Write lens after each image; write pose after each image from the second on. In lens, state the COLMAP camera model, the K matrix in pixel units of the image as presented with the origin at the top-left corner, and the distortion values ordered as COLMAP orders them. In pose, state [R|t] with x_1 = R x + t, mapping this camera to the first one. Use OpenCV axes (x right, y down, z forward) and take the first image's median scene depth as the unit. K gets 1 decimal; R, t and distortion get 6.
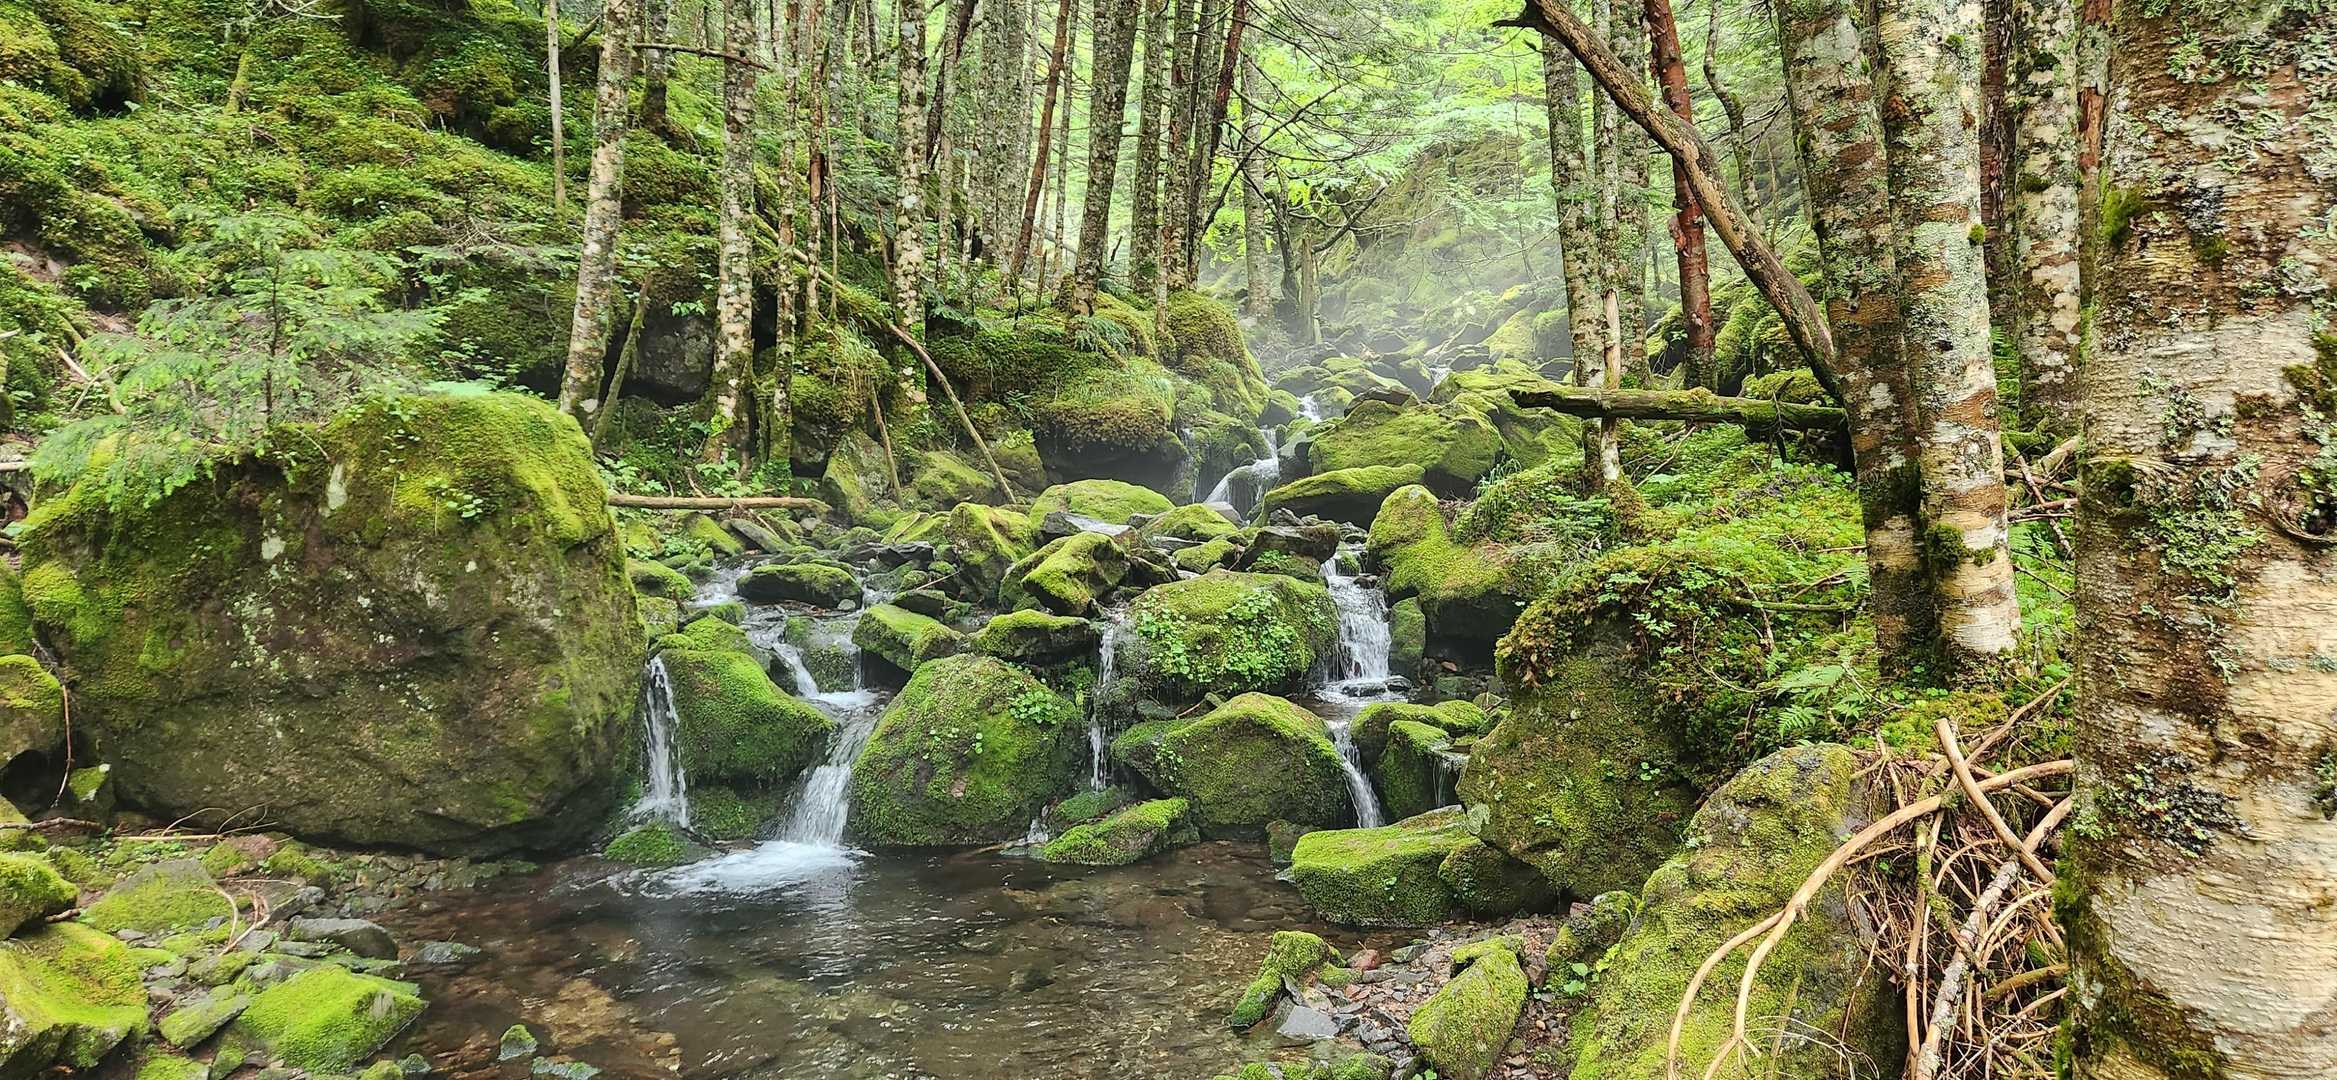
lens RADIAL K [[1581.3, 0, 1176.2], [0, 1581.3, 515.7], [0, 0, 1]] dist [0.072666, -0.009173]
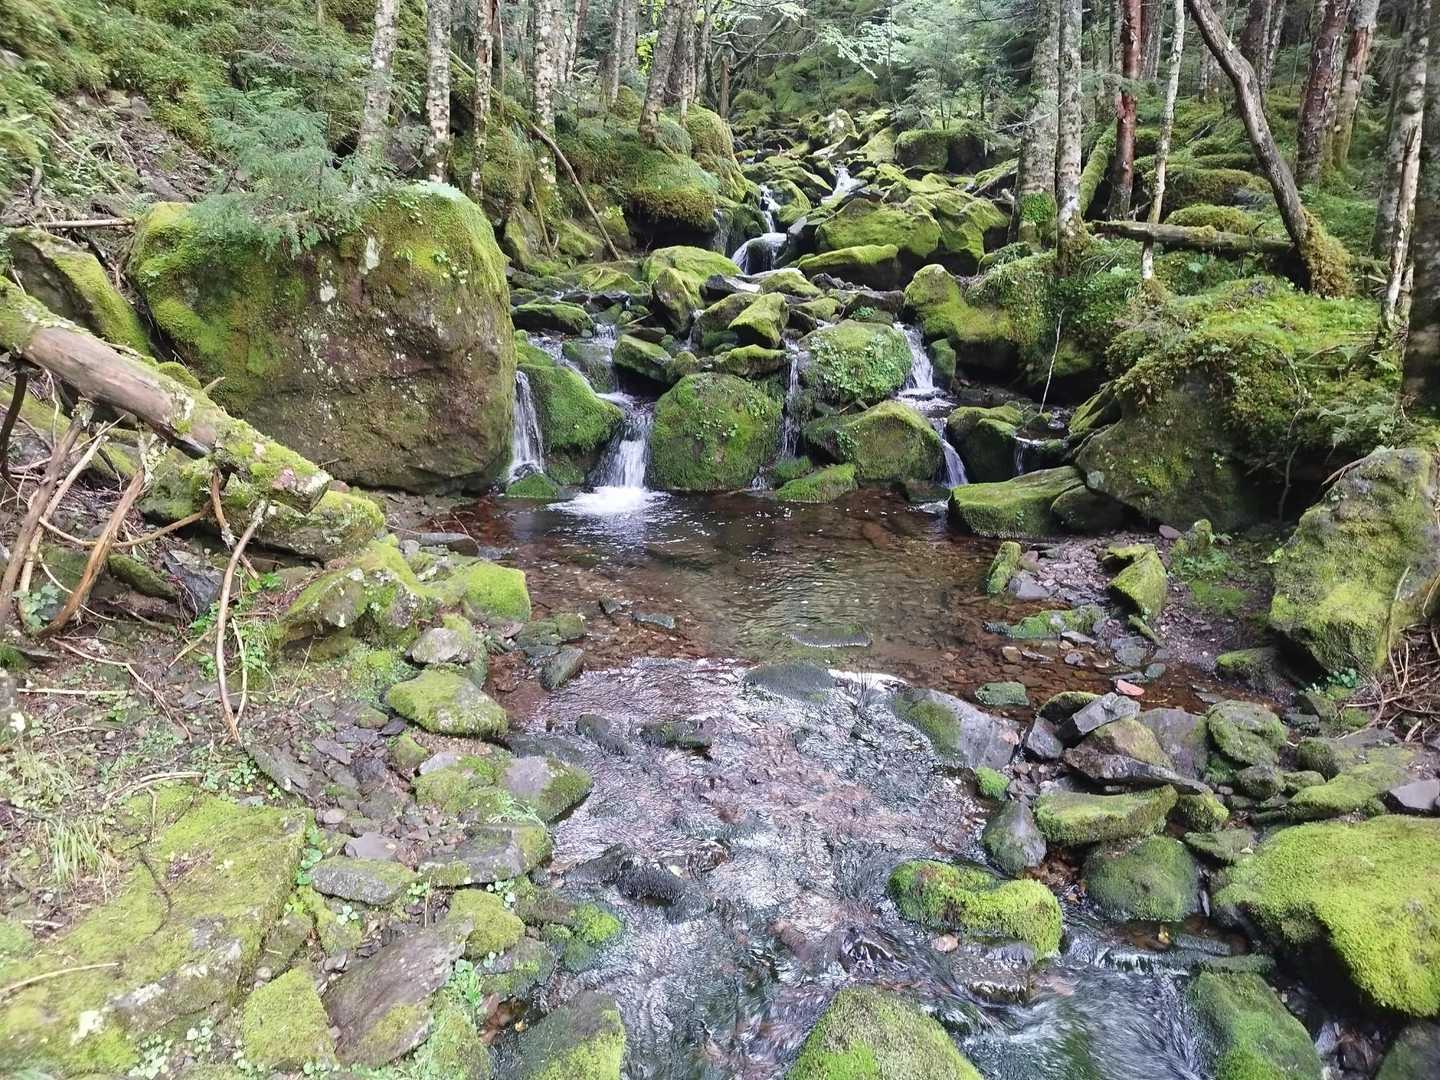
lens RADIAL K [[1077.4, 0, 717.7], [0, 1077.4, 539.7], [0, 0, 1]] dist [0.006873, 0.005078]
pose [[0.984821, -0.004209, 0.173523, -0.273365], [-0.040607, 0.966377, 0.253902, -0.020408], [-0.168757, -0.257094, 0.951537, -0.053747]]
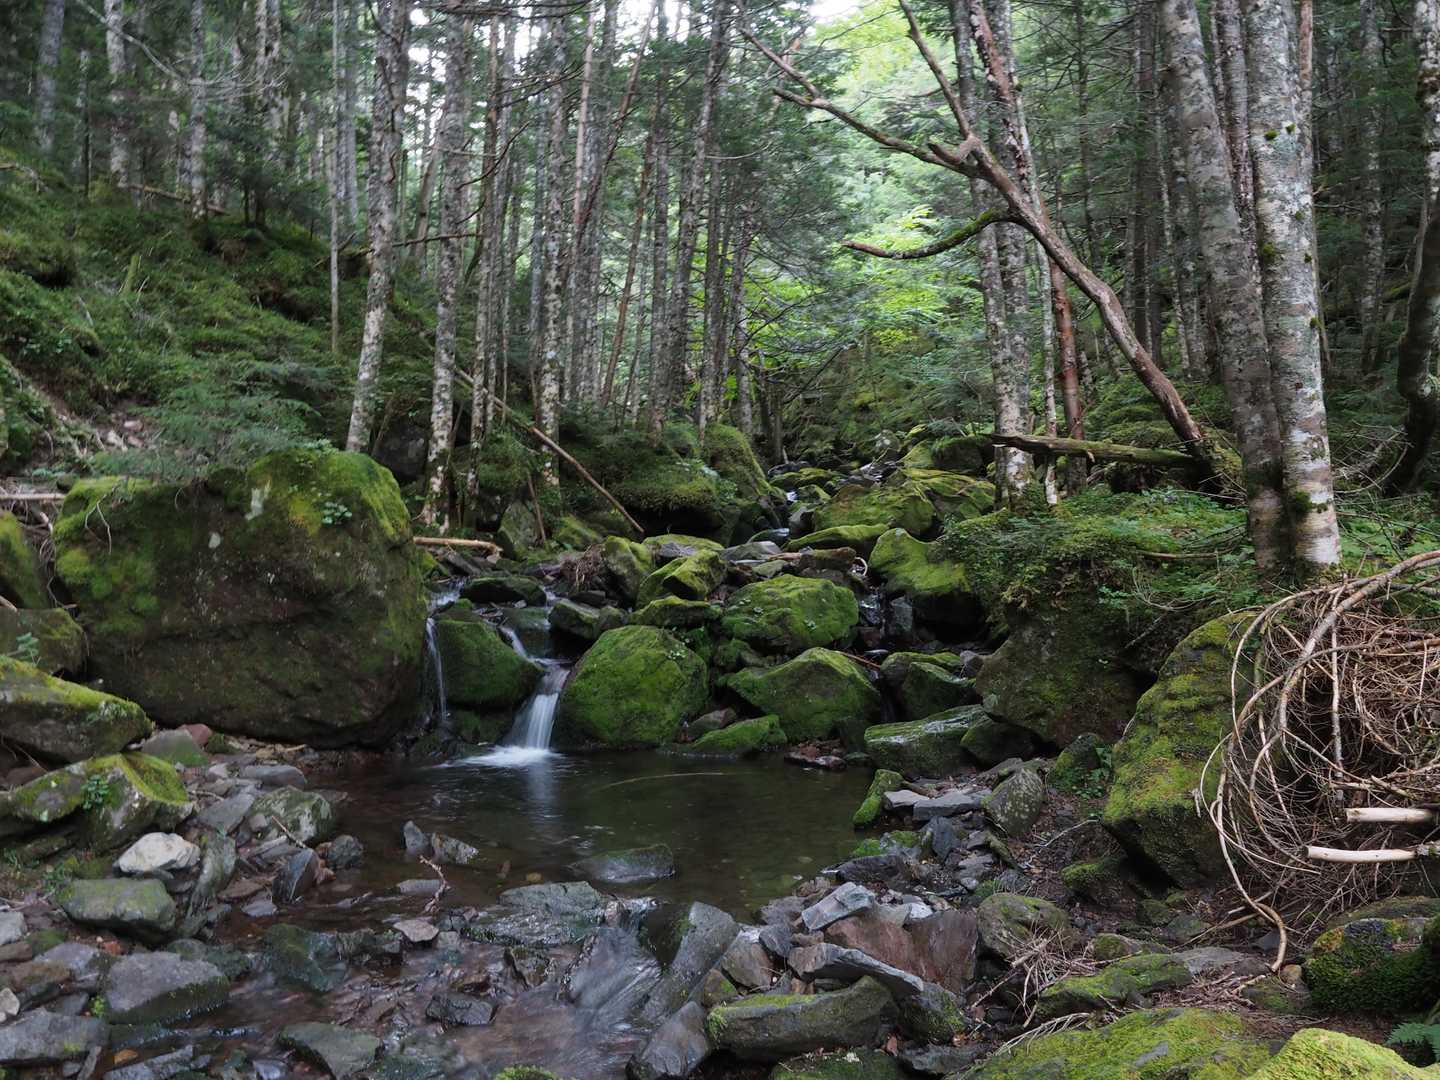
lens RADIAL K [[1077.4, 0, 714.3], [0, 1077.4, 524.4], [0, 0, 1]] dist [0.006873, 0.005078]
pose [[0.998699, 0.003728, 0.050866, -0.091755], [-0.000316, 0.997759, -0.066910, 0.052772], [-0.051001, 0.066807, 0.996462, -0.054125]]
